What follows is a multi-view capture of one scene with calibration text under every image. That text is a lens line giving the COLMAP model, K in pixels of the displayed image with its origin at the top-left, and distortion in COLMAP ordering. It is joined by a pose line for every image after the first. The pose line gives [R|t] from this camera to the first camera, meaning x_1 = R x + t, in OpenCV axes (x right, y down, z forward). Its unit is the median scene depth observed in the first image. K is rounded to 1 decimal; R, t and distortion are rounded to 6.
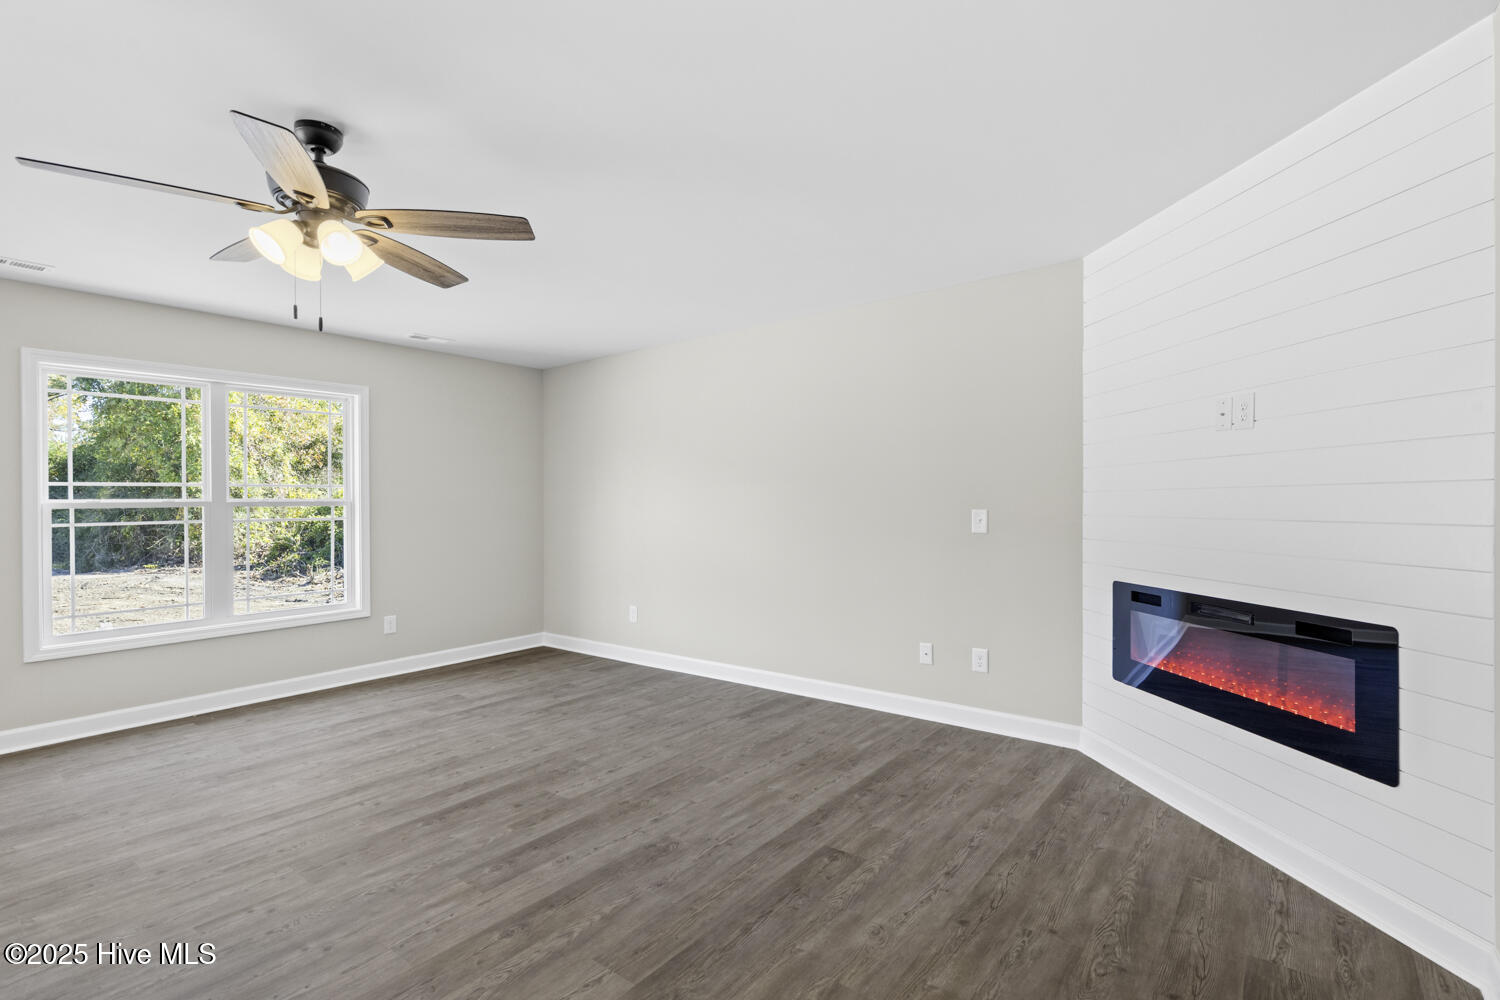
lens RADIAL K [[696.0, 0, 770.4], [0, 696.0, 505.6], [0, 0, 1]] dist [0.006170, -0.001824]
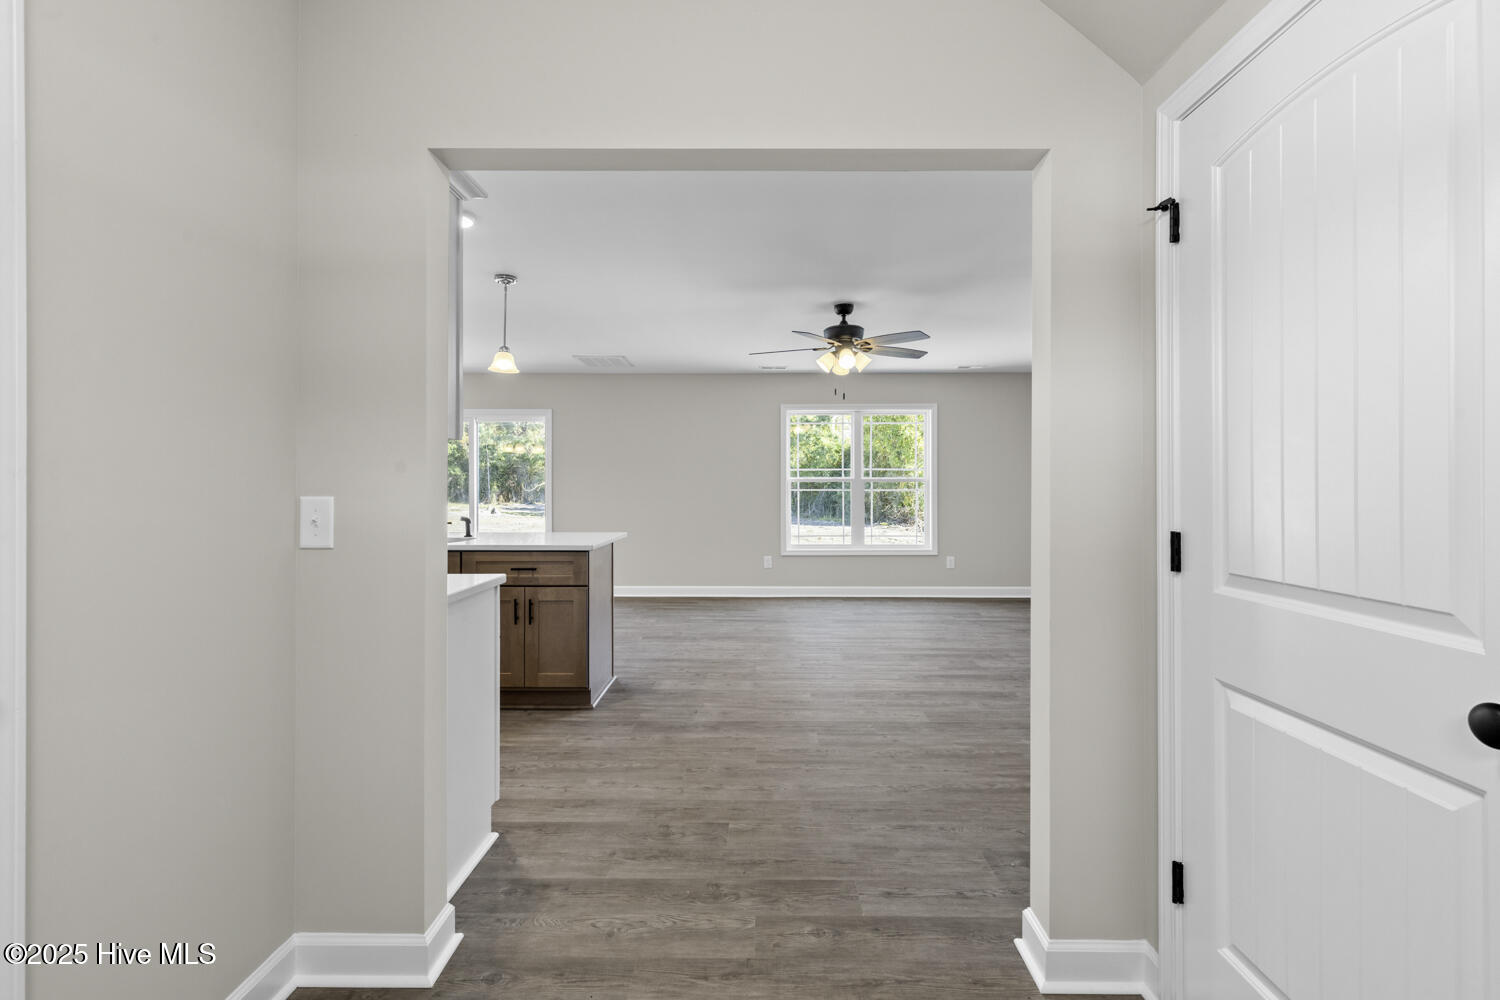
lens RADIAL K [[696.0, 0, 761.7], [0, 696.0, 491.0], [0, 0, 1]] dist [0.006170, -0.001824]
pose [[0.601597, 0.019482, -0.798562, 0.755948], [-0.010980, 0.999810, 0.016120, -0.000827], [0.798724, -0.000930, 0.601697, -0.402943]]
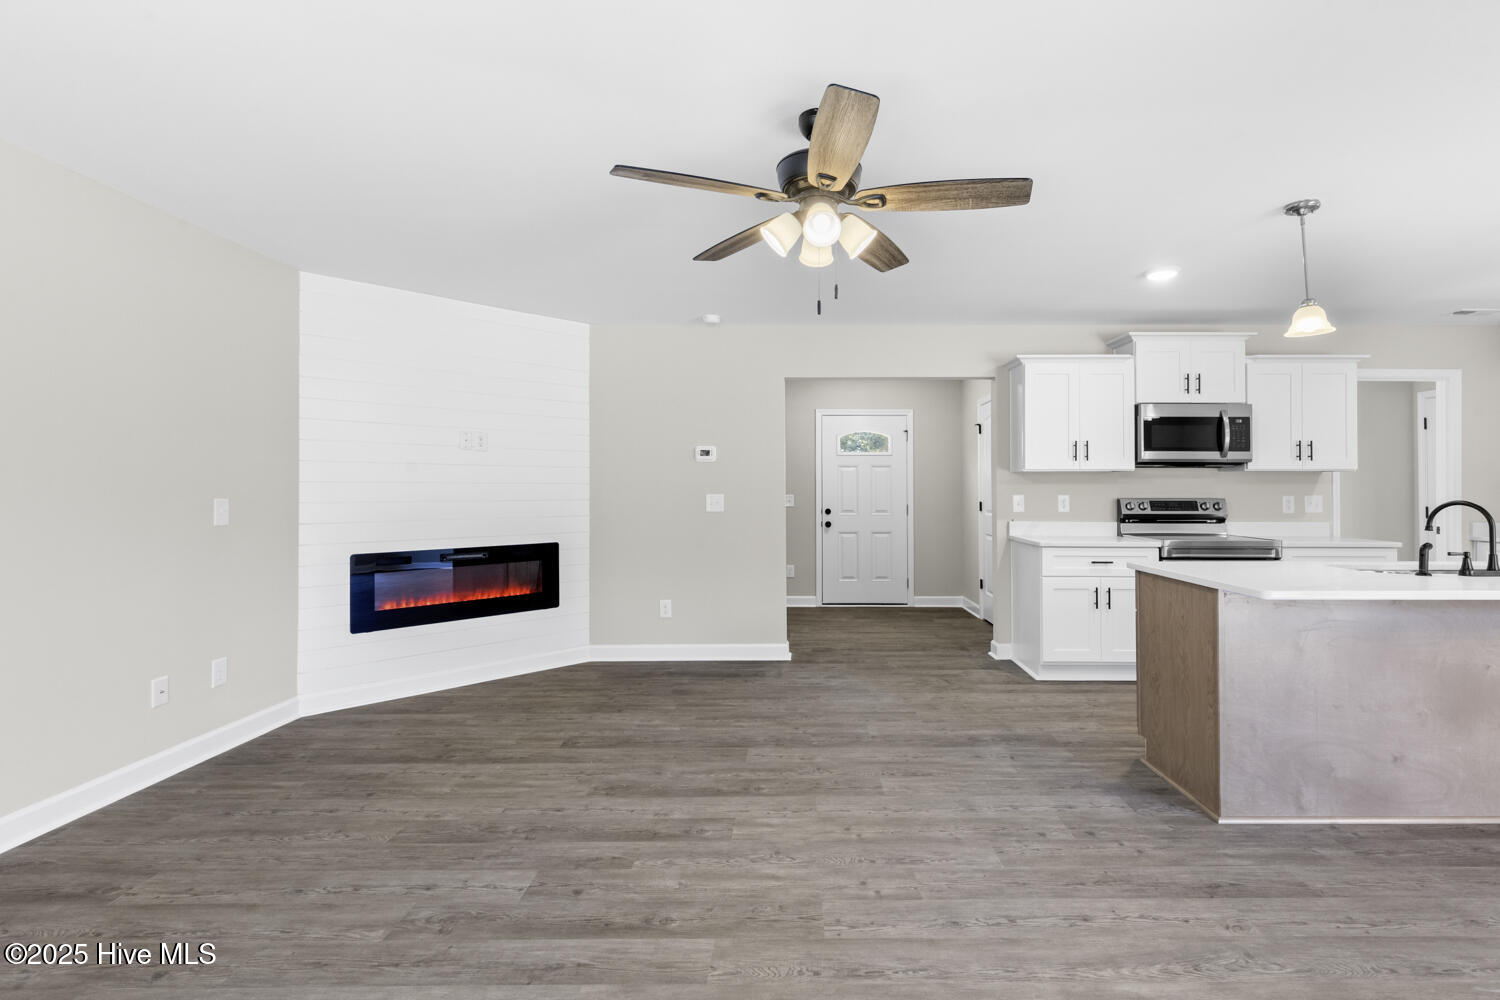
lens RADIAL K [[696.0, 0, 786.4], [0, 696.0, 474.6], [0, 0, 1]] dist [0.006170, -0.001824]
pose [[-0.590419, 0.027886, 0.806615, -1.219463], [0.009467, 0.999573, -0.027627, 0.008599], [-0.807042, -0.008675, -0.590431, 1.392464]]
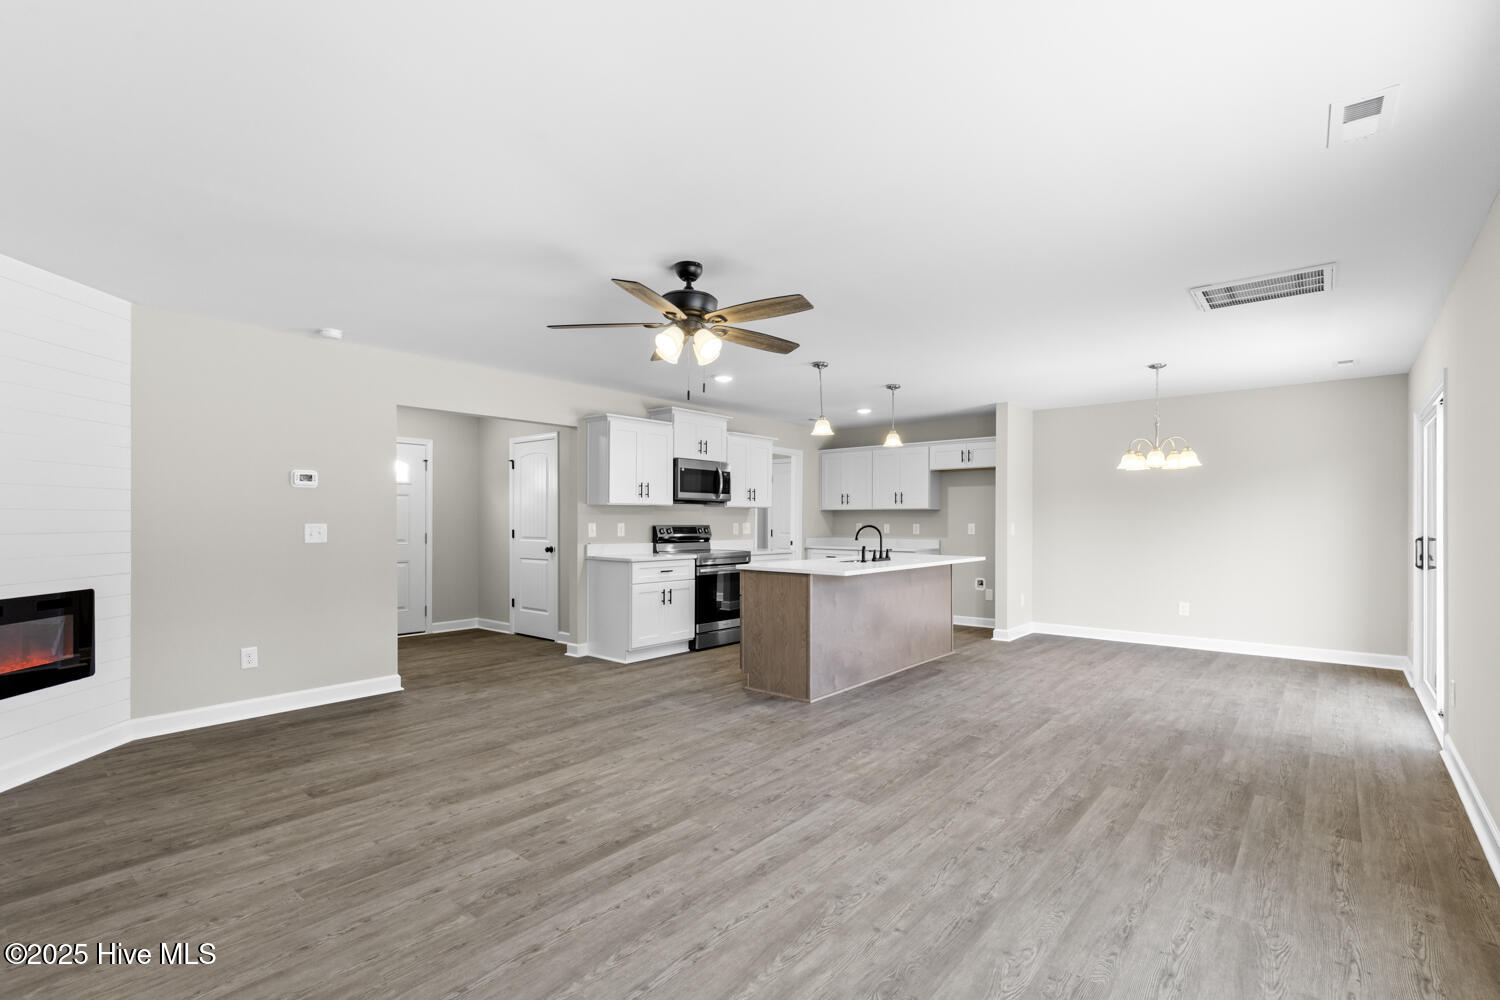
lens RADIAL K [[696.0, 0, 753.1], [0, 696.0, 507.4], [0, 0, 1]] dist [0.006170, -0.001824]
pose [[-0.997792, 0.009616, 0.065715, -0.749330], [0.008715, 0.999864, -0.013986, 0.001290], [-0.065841, -0.013382, -0.997740, 2.107624]]
